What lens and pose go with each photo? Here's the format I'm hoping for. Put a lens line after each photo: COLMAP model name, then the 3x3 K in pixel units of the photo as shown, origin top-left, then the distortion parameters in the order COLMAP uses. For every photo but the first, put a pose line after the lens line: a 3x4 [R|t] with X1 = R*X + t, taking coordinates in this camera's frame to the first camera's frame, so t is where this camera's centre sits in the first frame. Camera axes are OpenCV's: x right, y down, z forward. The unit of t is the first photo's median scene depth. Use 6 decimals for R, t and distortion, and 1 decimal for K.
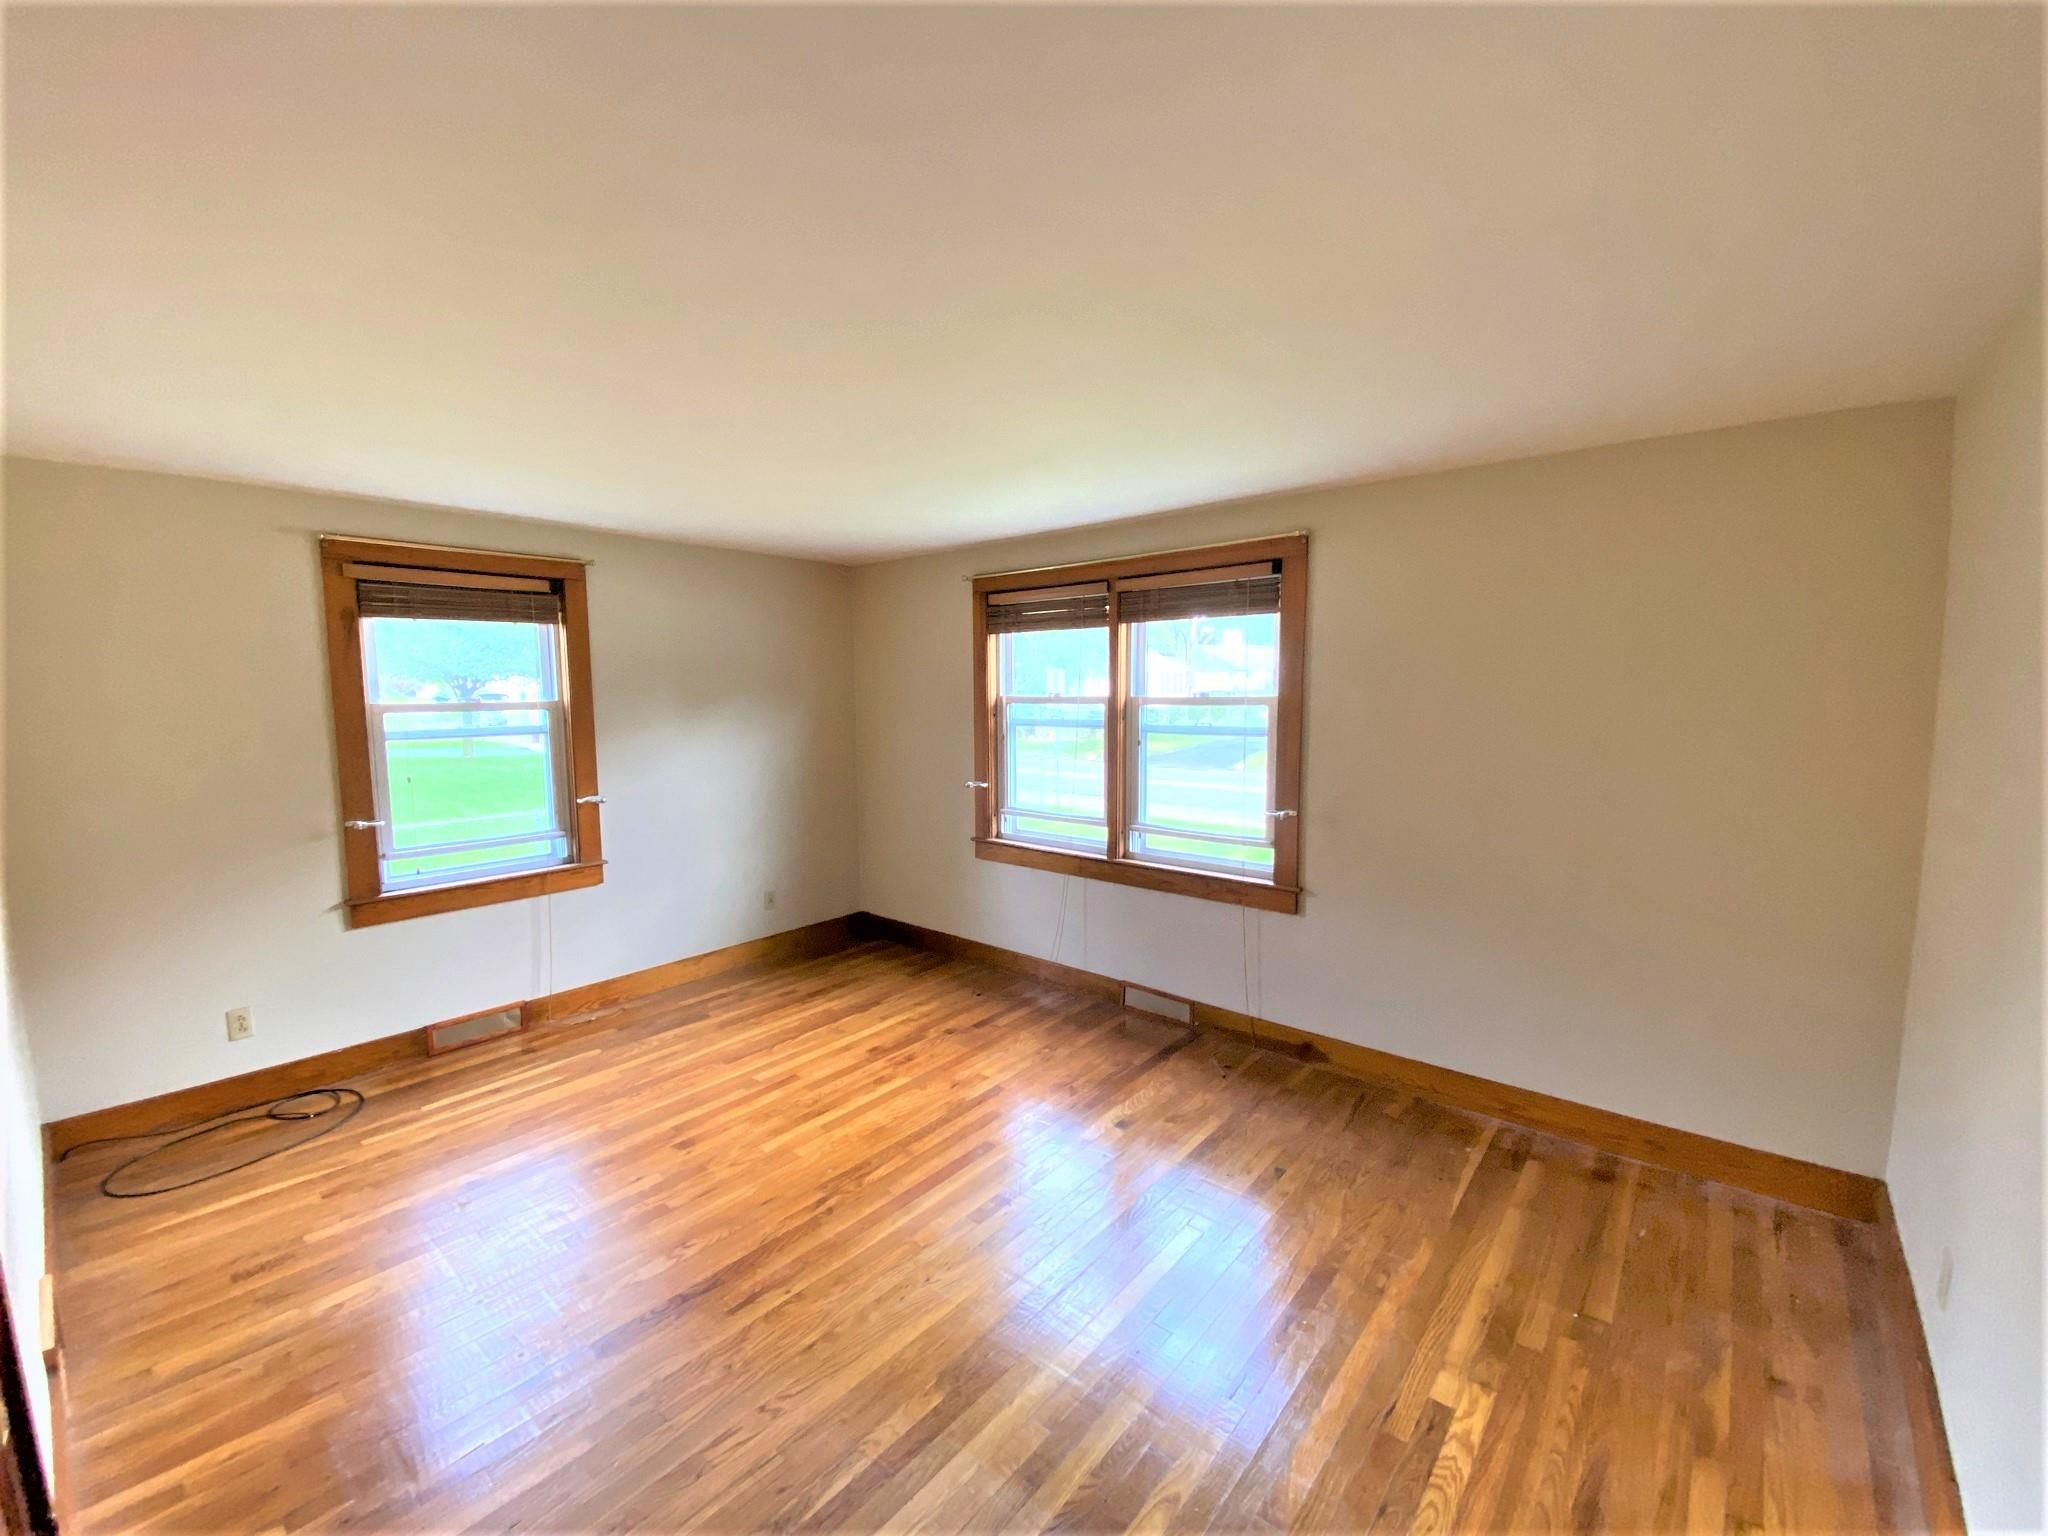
lens RADIAL K [[829.2, 0, 1017.1], [0, 829.2, 771.7], [0, 0, 1]] dist [0.054514, -0.042441]
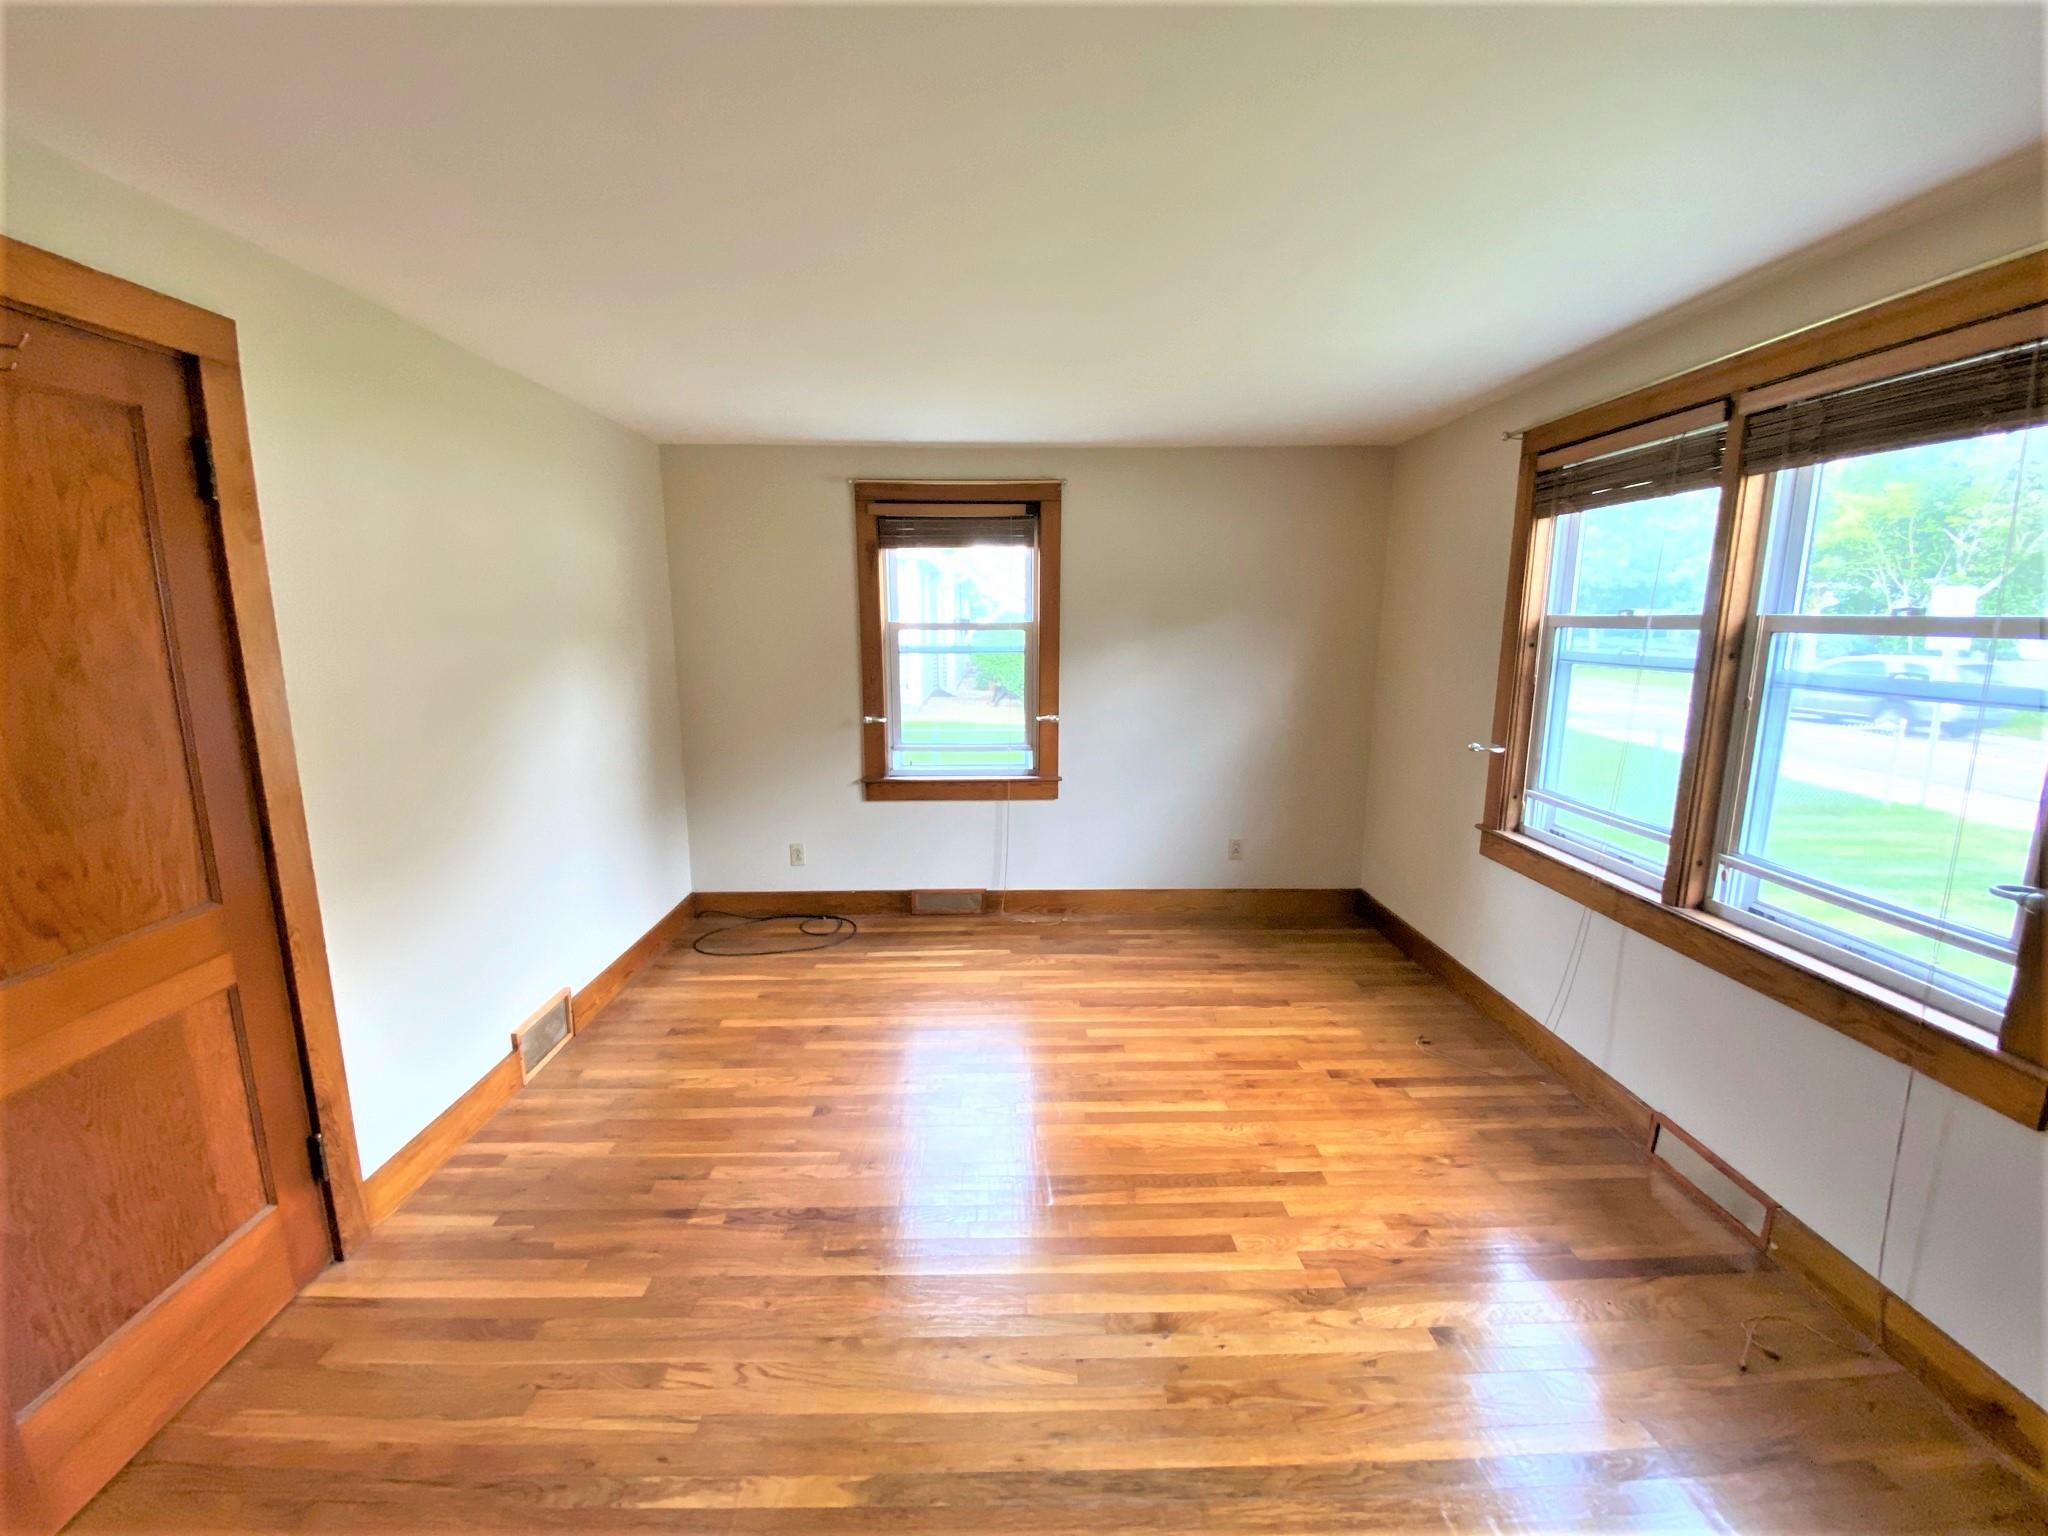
lens RADIAL K [[829.2, 0, 1017.1], [0, 829.2, 771.7], [0, 0, 1]] dist [0.054514, -0.042441]
pose [[0.658957, 0.140389, -0.738963, 0.259605], [-0.077959, 0.989884, 0.118541, -0.020868], [0.748130, -0.020505, 0.663236, 0.317168]]
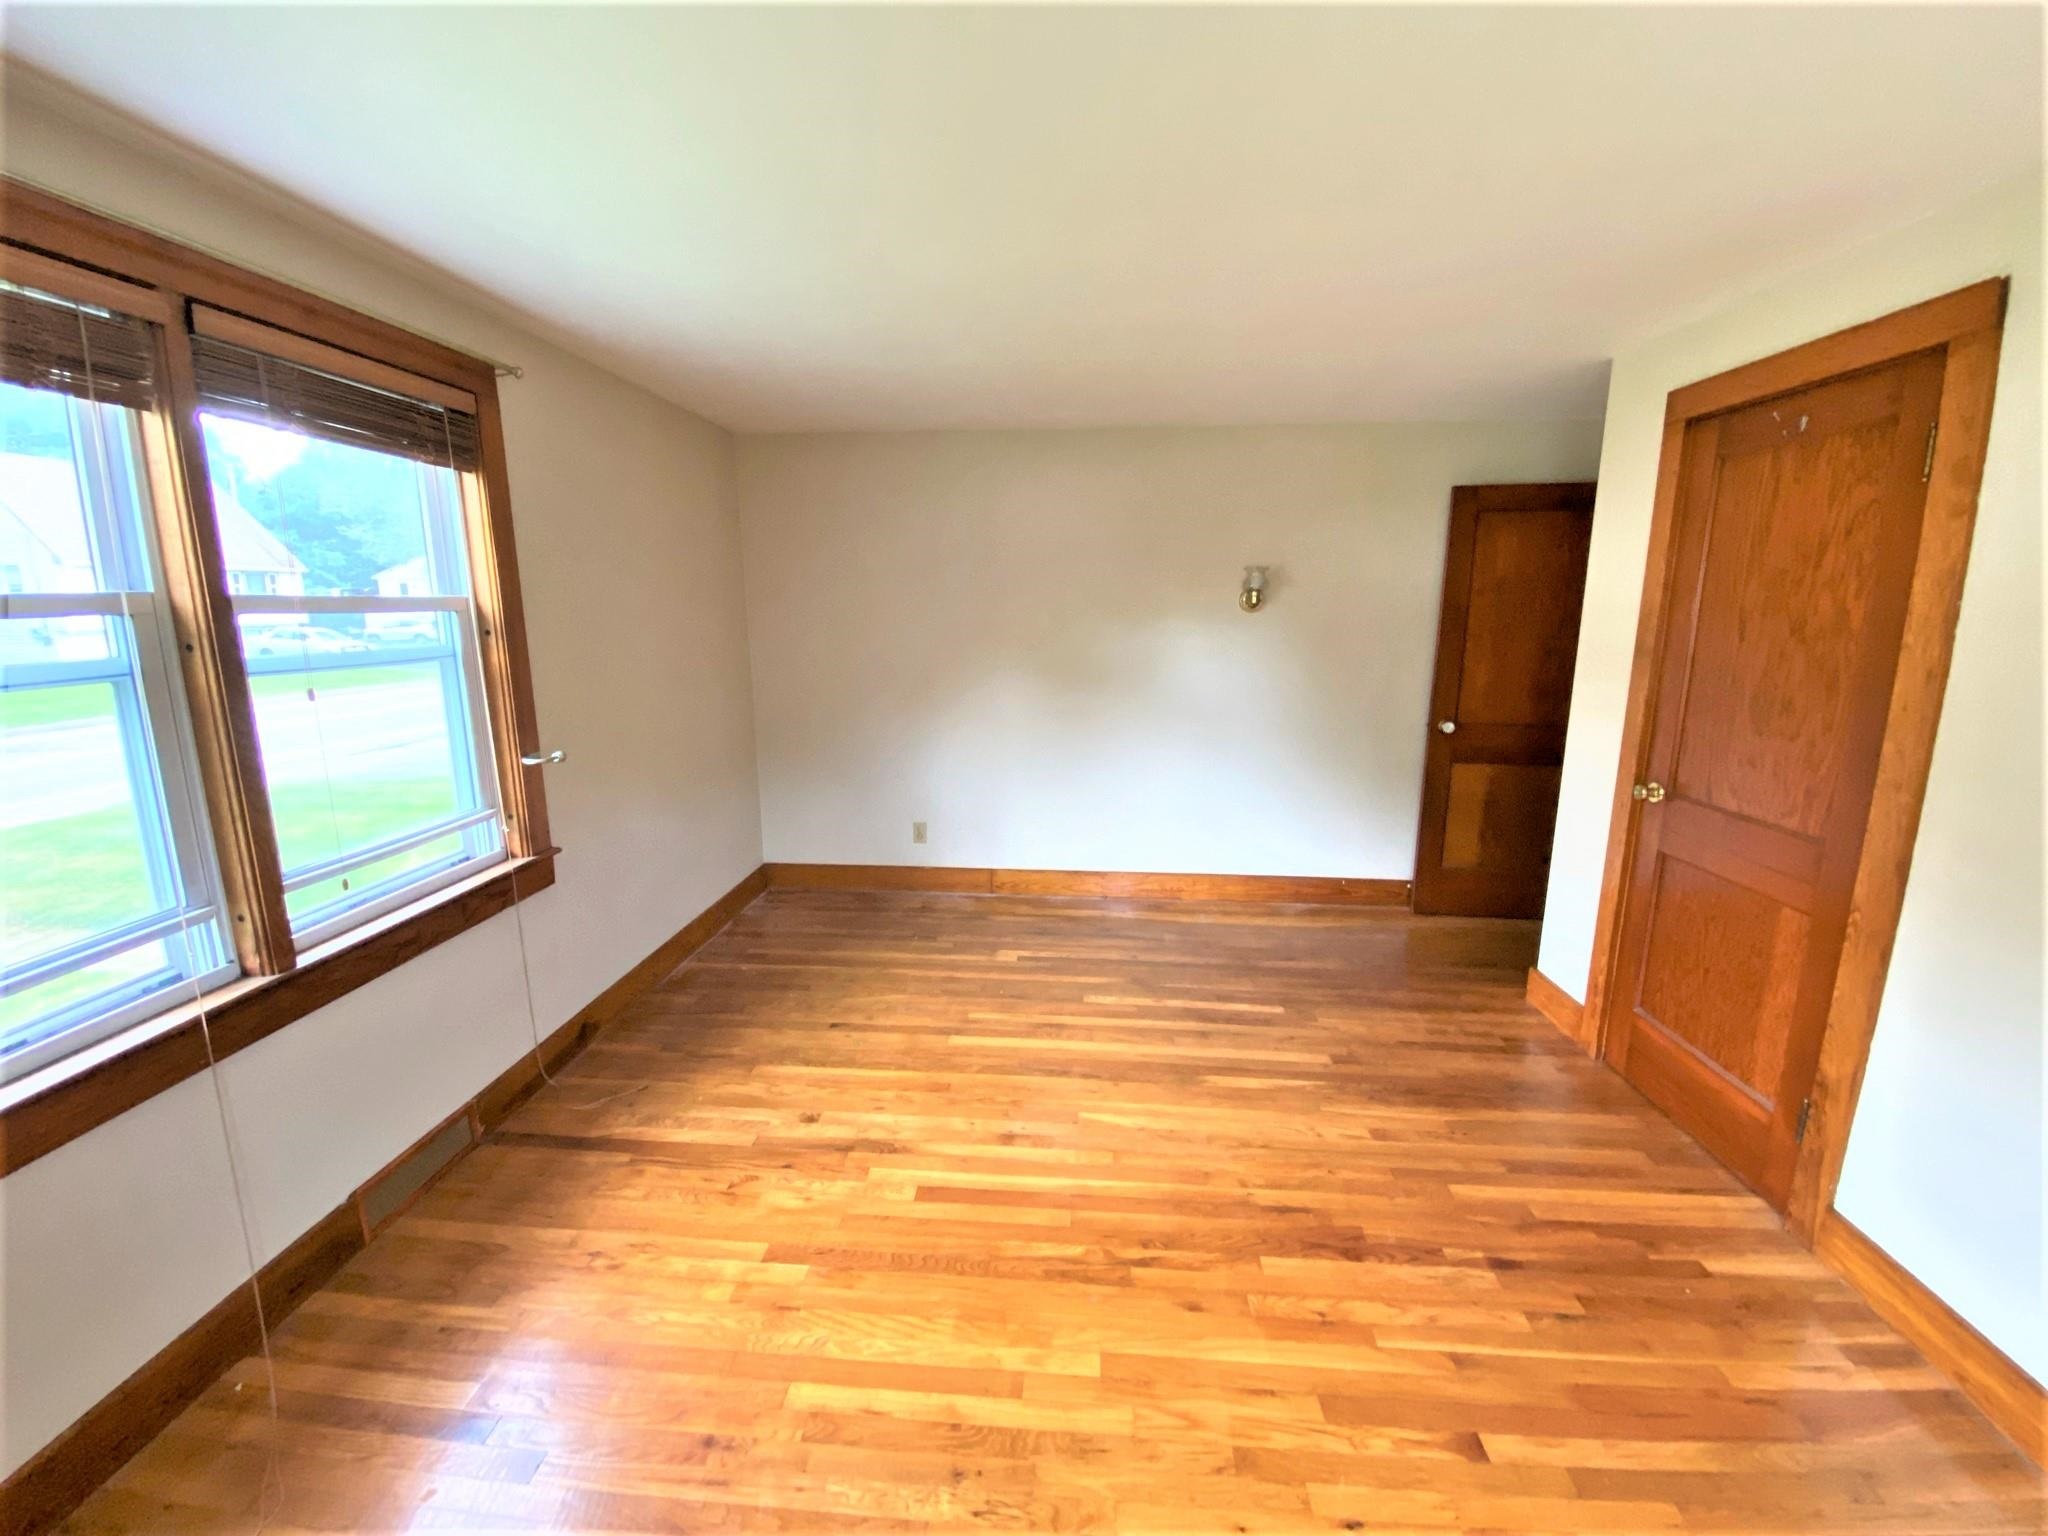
lens RADIAL K [[829.2, 0, 1017.1], [0, 829.2, 771.7], [0, 0, 1]] dist [0.054514, -0.042441]
pose [[-0.584006, -0.155717, 0.796674, -0.505417], [0.083408, 0.964723, 0.249707, -0.084352], [-0.807453, 0.212279, -0.550416, 1.017917]]
